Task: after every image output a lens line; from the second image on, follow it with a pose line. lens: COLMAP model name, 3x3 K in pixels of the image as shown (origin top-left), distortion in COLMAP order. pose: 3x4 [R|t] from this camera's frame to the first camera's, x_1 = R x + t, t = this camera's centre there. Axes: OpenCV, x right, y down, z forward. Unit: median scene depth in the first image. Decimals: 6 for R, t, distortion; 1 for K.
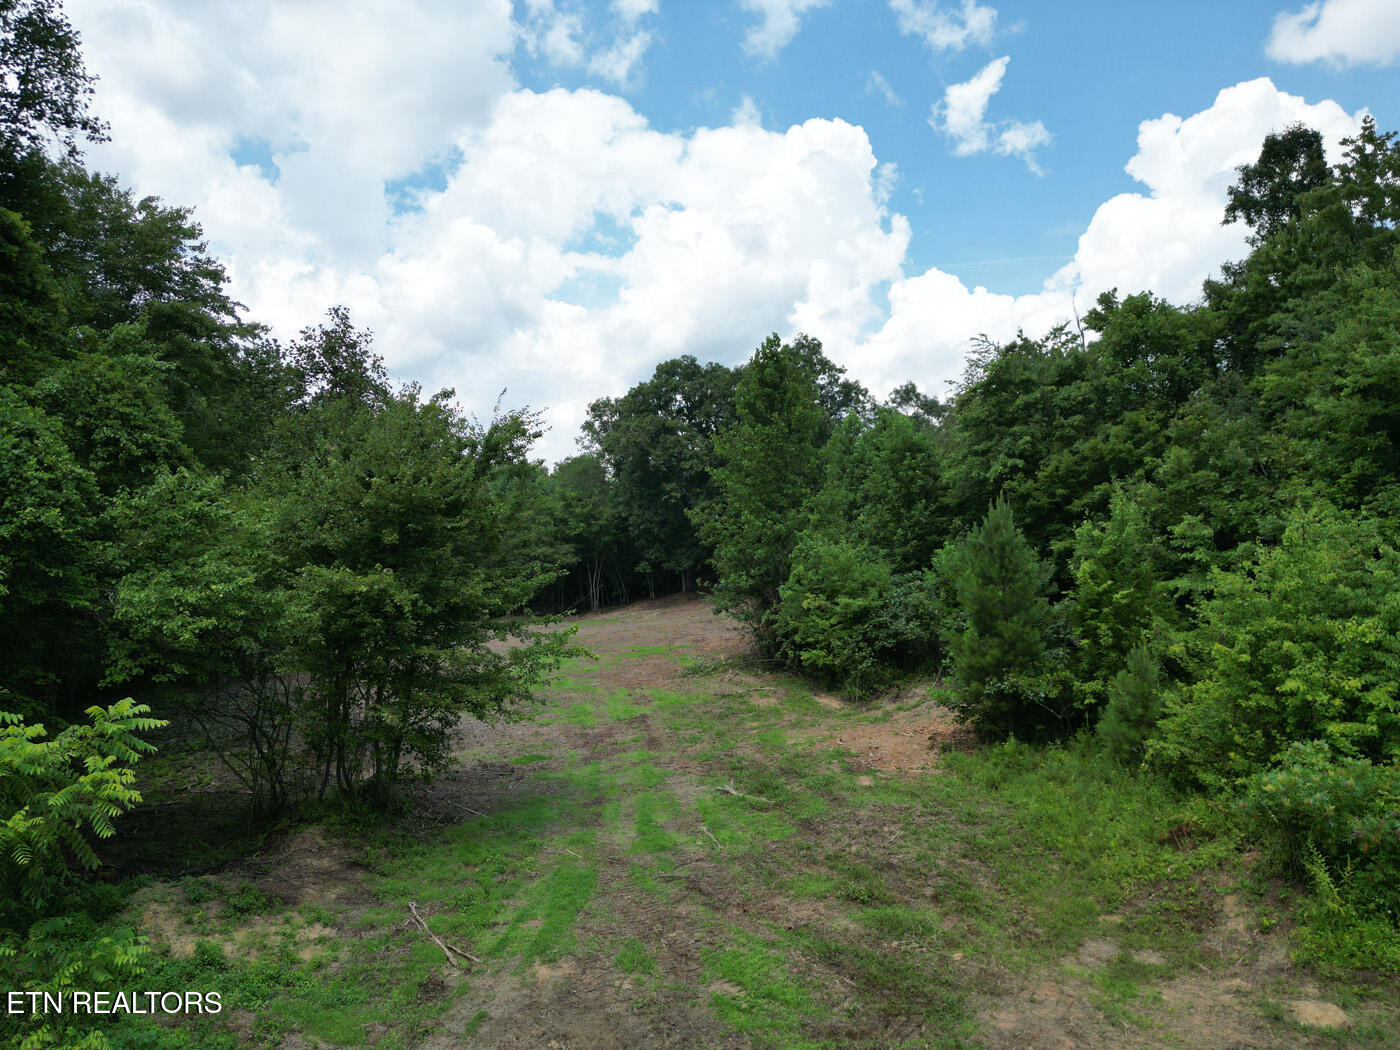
lens RADIAL K [[983.1, 0, 695.8], [0, 983.1, 516.0], [0, 0, 1]] dist [0.062692, -0.064271]
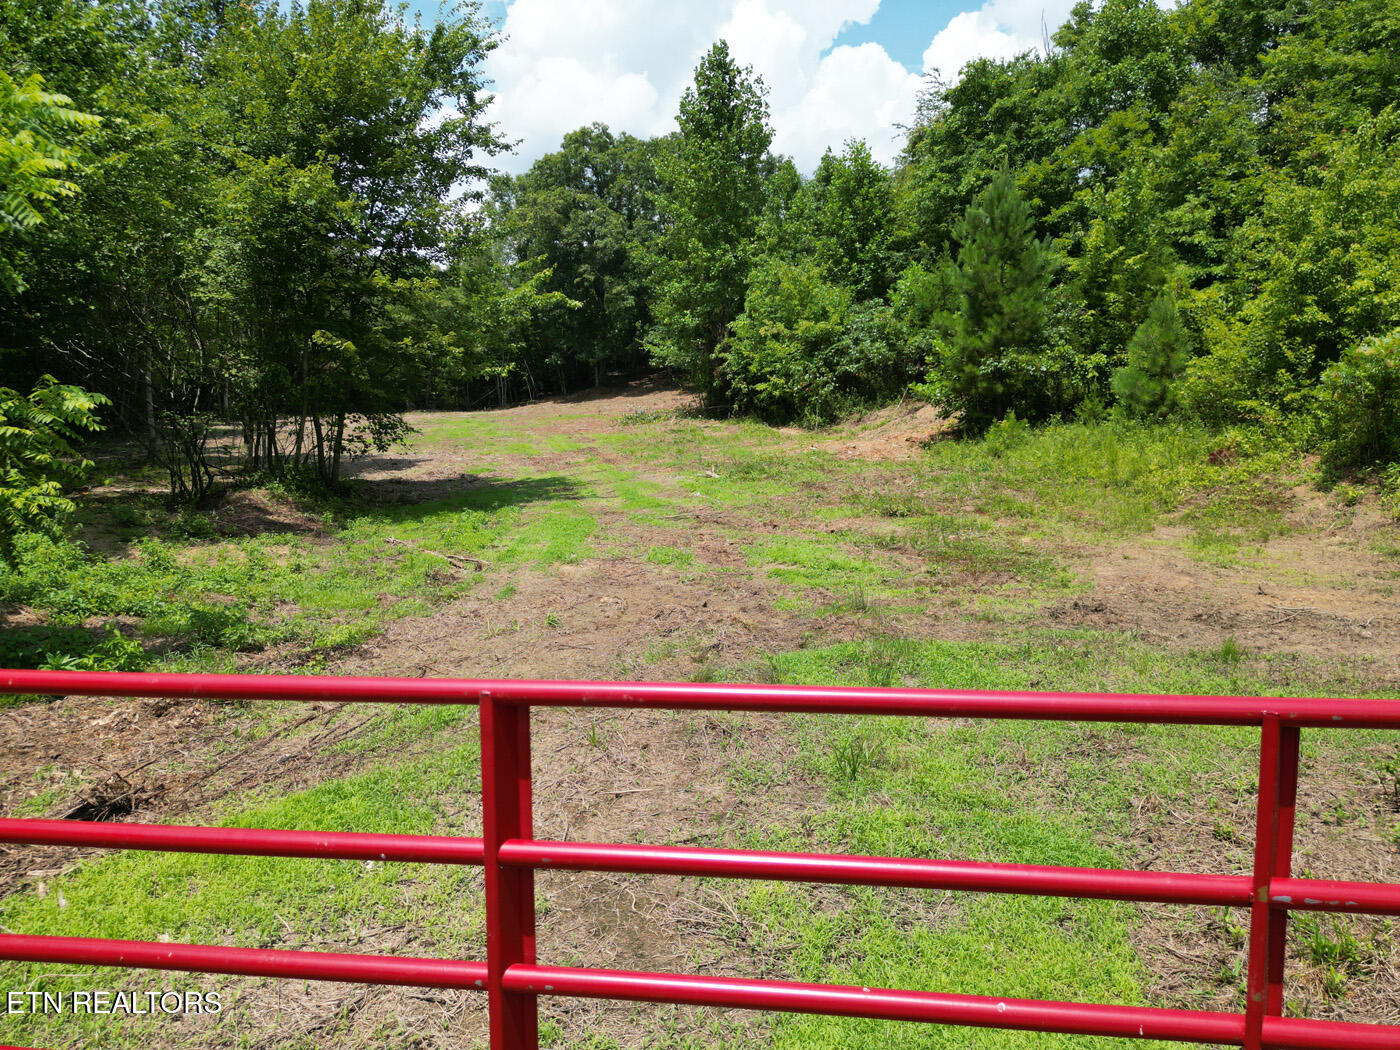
lens RADIAL K [[983.1, 0, 697.5], [0, 983.1, 522.0], [0, 0, 1]] dist [0.062692, -0.064271]
pose [[0.994045, -0.010261, 0.108487, -0.056539], [-0.008747, 0.984831, 0.173295, 0.113306], [-0.108619, -0.173212, 0.978877, 0.061631]]
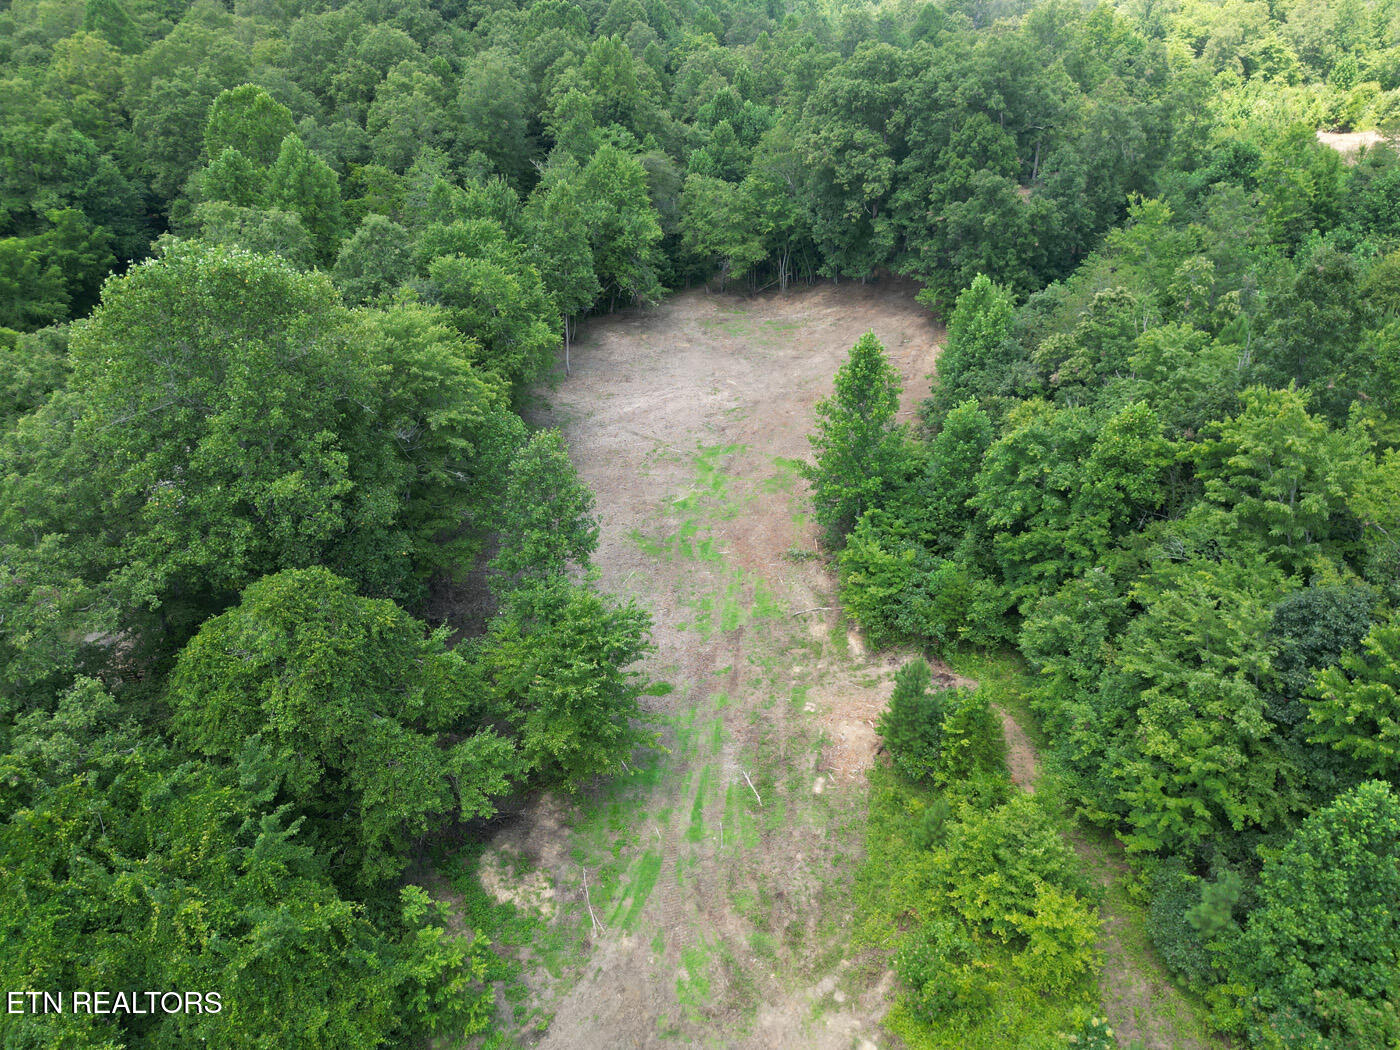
lens RADIAL K [[983.1, 0, 696.1], [0, 983.1, 516.5], [0, 0, 1]] dist [0.062692, -0.064271]
pose [[0.970049, 0.117288, -0.212715, 0.202771], [0.016219, 0.842473, 0.538494, -0.844473], [0.242366, -0.525816, 0.815338, -0.238134]]
